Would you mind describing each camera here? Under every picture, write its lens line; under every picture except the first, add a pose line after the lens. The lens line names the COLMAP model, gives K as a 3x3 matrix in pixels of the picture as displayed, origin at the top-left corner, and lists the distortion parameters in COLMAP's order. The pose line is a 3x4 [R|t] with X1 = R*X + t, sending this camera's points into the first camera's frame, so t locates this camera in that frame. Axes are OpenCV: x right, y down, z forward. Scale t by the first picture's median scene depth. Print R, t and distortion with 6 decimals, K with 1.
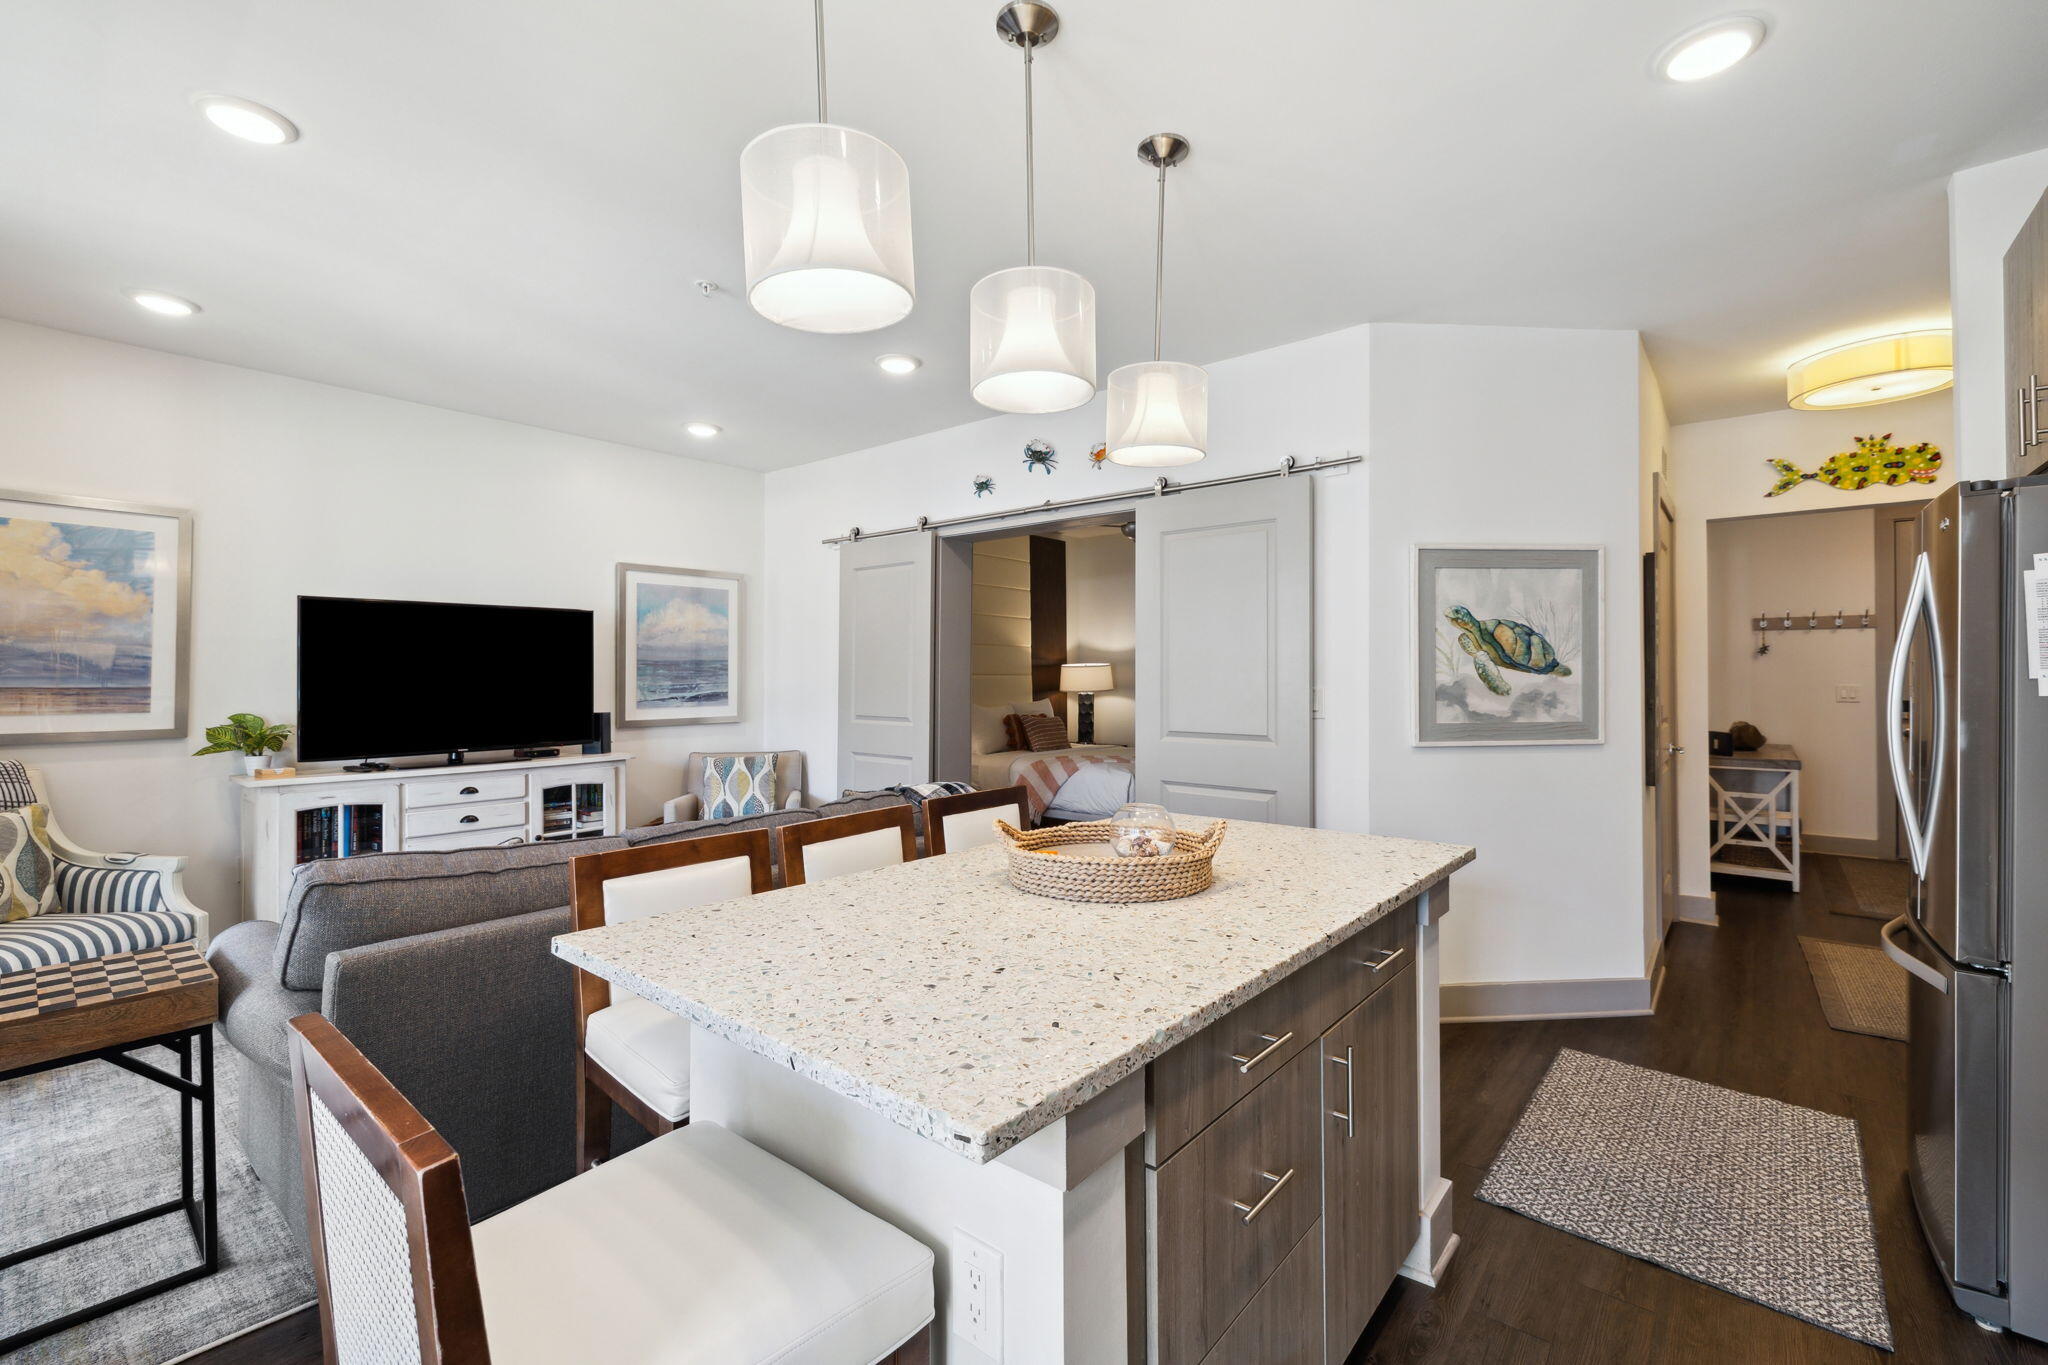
lens RADIAL K [[866.1, 0, 1024.0], [0, 866.1, 682.5], [0, 0, 1]] dist [-0.001973, -0.000890]
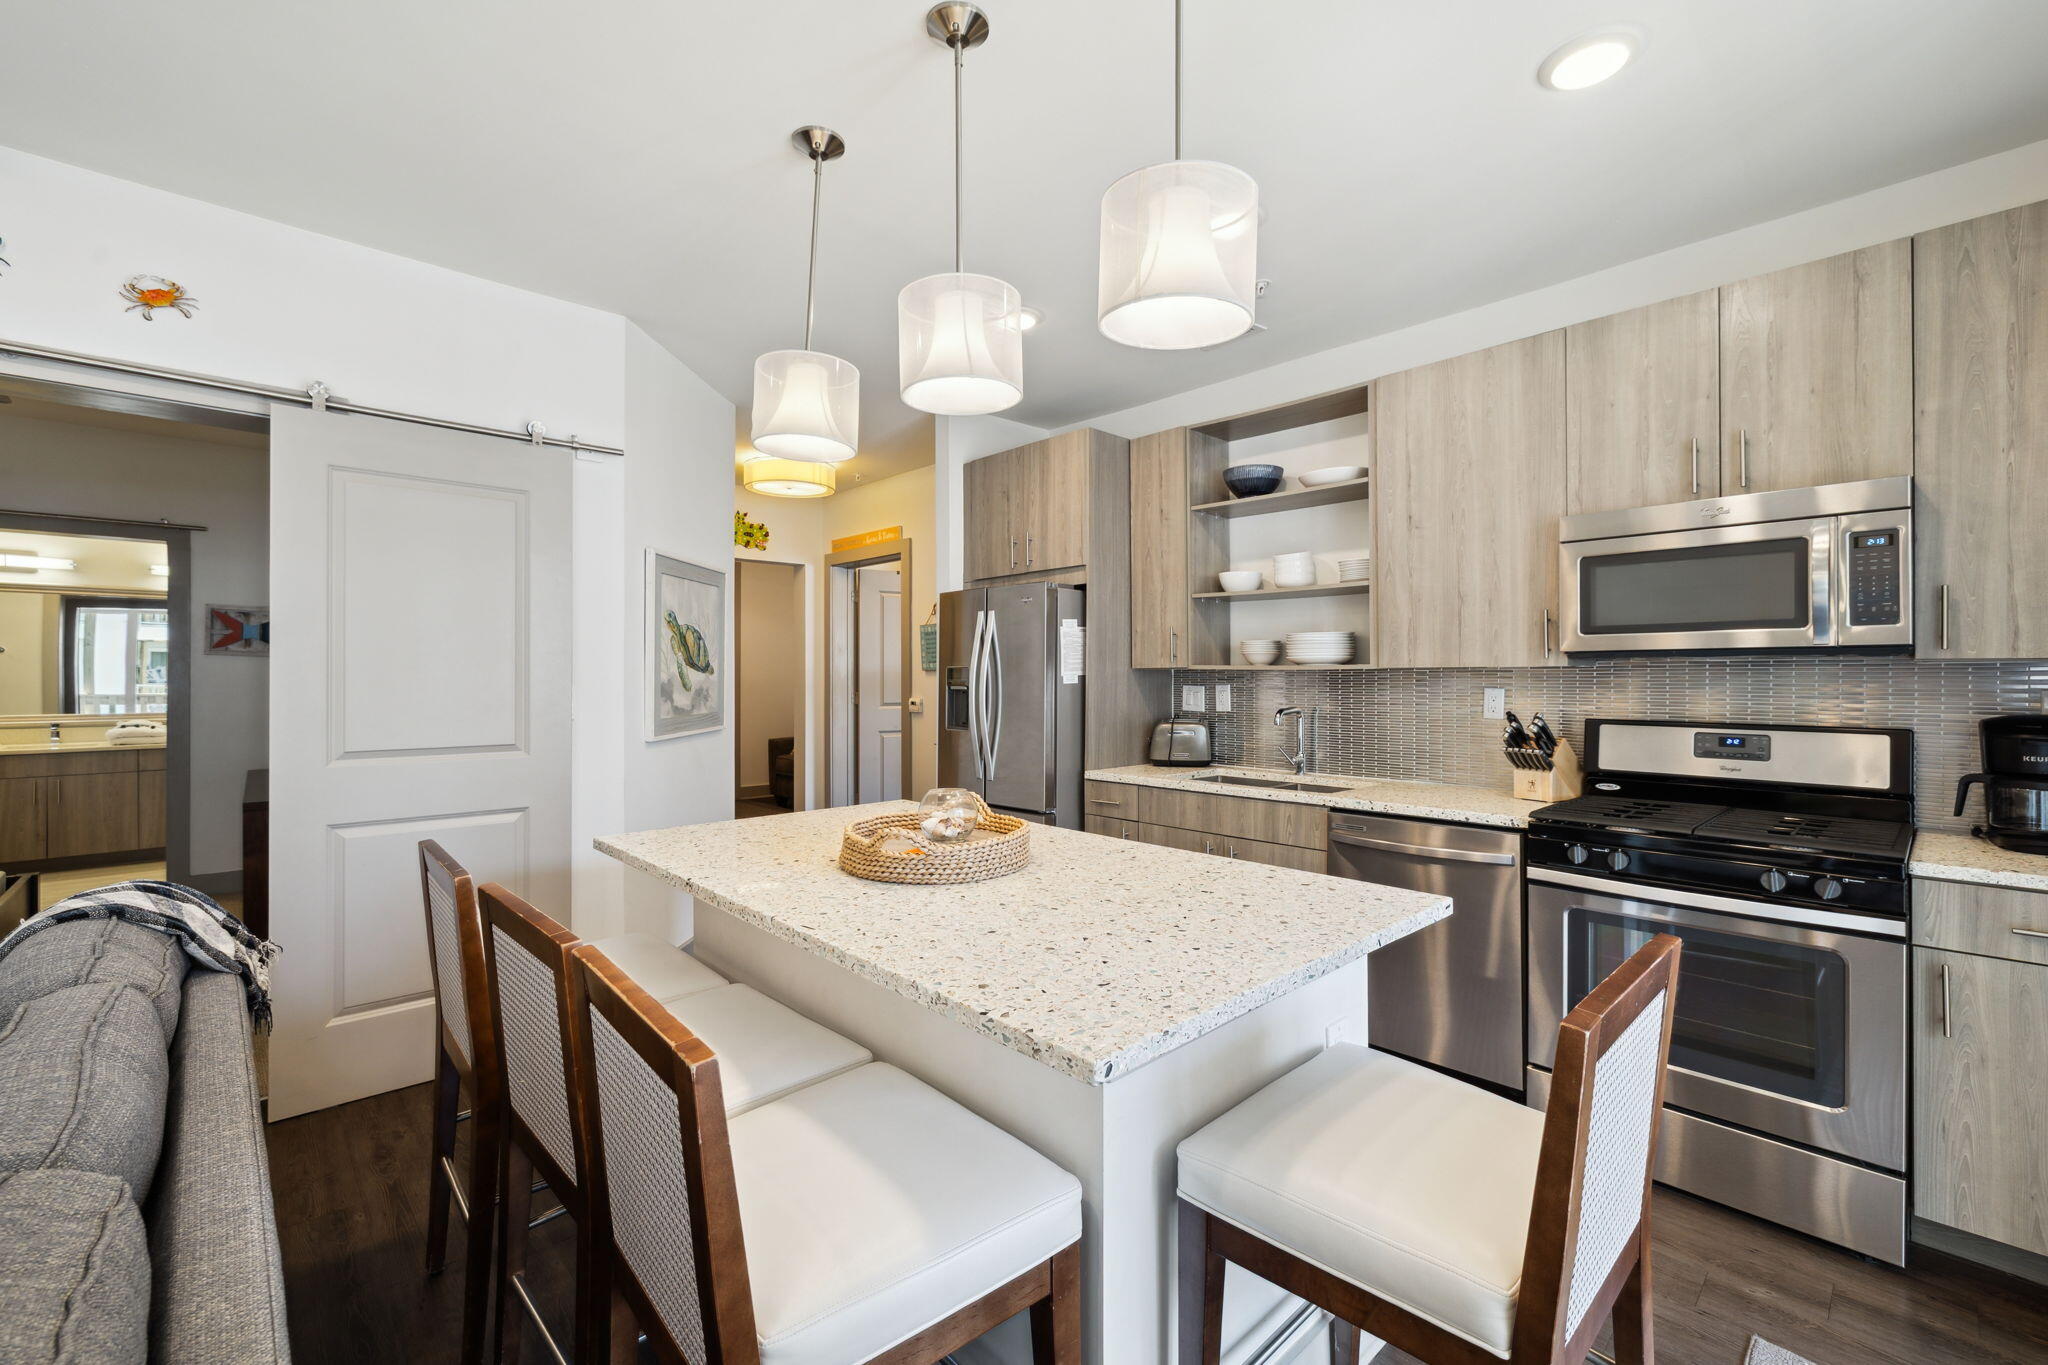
lens RADIAL K [[866.1, 0, 1024.0], [0, 866.1, 682.5], [0, 0, 1]] dist [-0.001973, -0.000890]
pose [[0.116795, -0.007122, 0.993131, -0.530315], [0.006594, 0.999958, 0.006395, -0.001067], [-0.993134, 0.005802, 0.116837, 0.427483]]
